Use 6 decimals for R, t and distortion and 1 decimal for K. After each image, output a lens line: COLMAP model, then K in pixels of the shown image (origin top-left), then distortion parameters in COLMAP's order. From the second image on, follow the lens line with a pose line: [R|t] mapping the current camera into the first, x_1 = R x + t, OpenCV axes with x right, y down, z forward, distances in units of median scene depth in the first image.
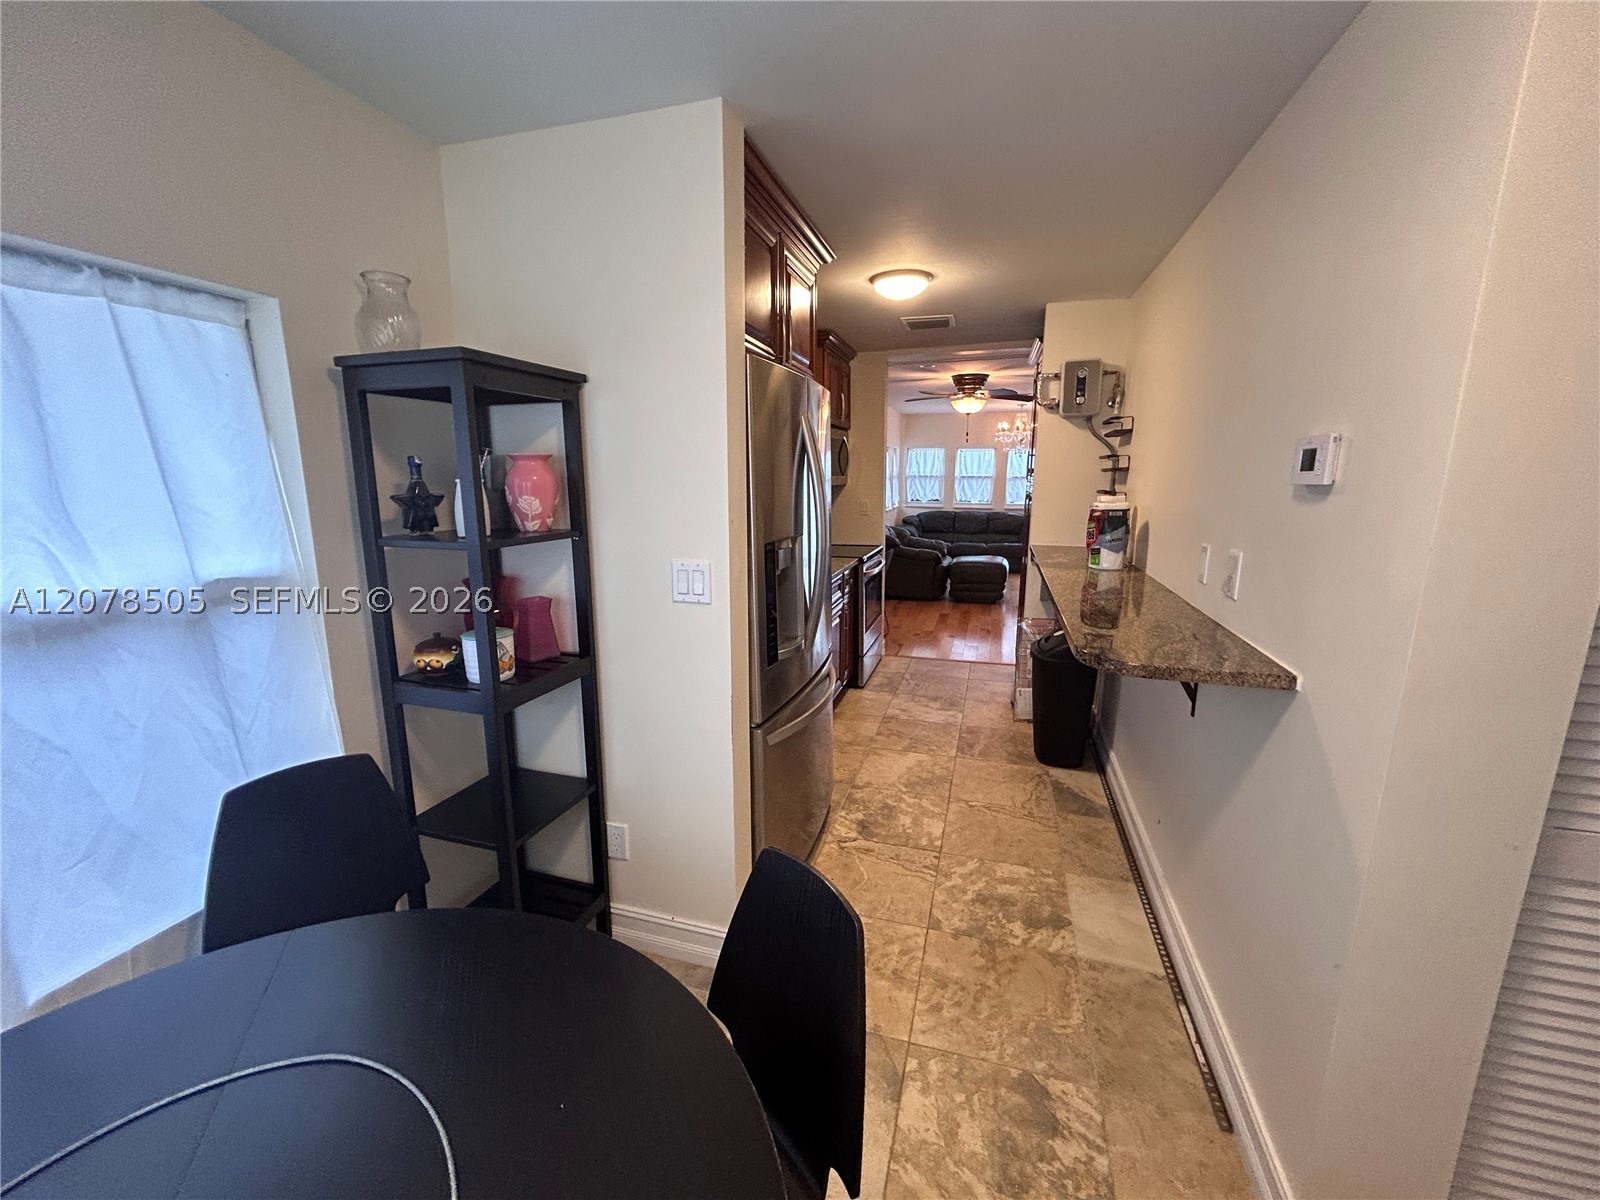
lens RADIAL K [[650.9, 0, 800.0], [0, 650.9, 600.0], [0, 0, 1]] dist [-0.007141, 0.004630]
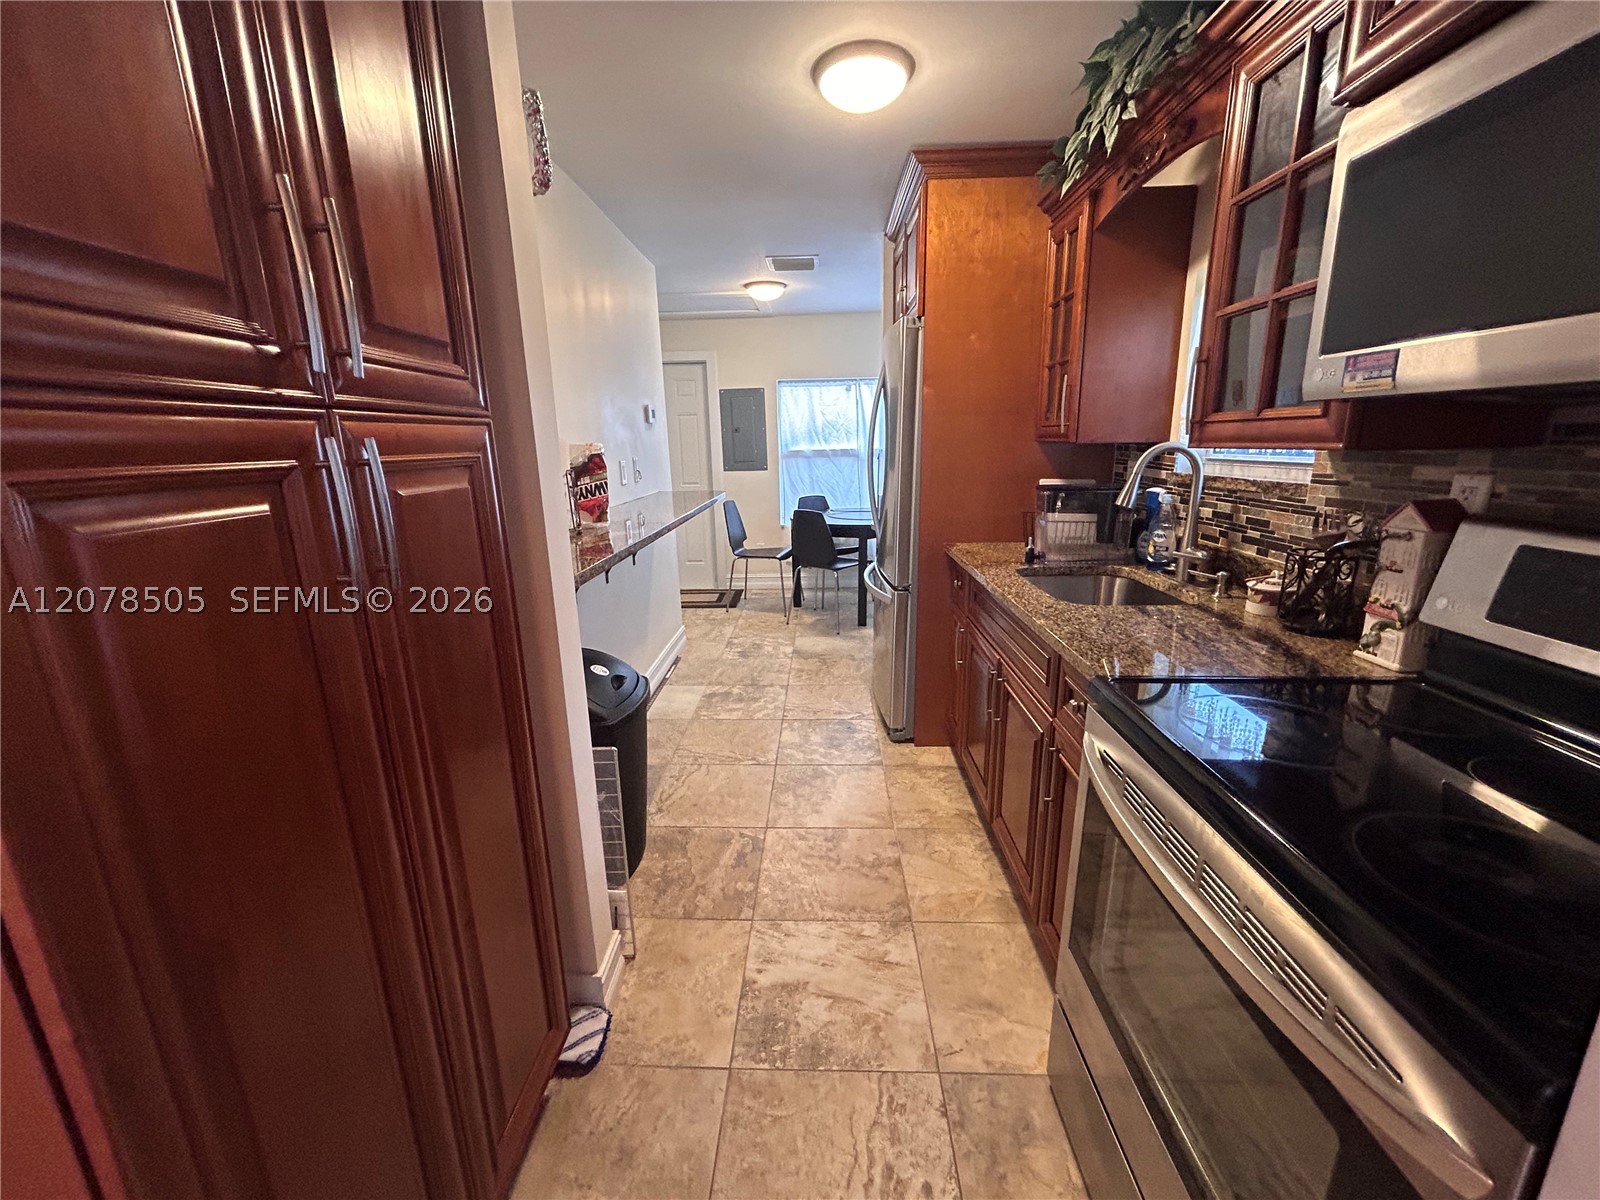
lens RADIAL K [[650.9, 0, 800.0], [0, 650.9, 600.0], [0, 0, 1]] dist [-0.007141, 0.004630]
pose [[-0.967001, 0.078292, -0.242443, 0.429489], [-0.030918, 0.908515, 0.416707, -0.314443], [0.252888, 0.410452, -0.876115, 1.840642]]
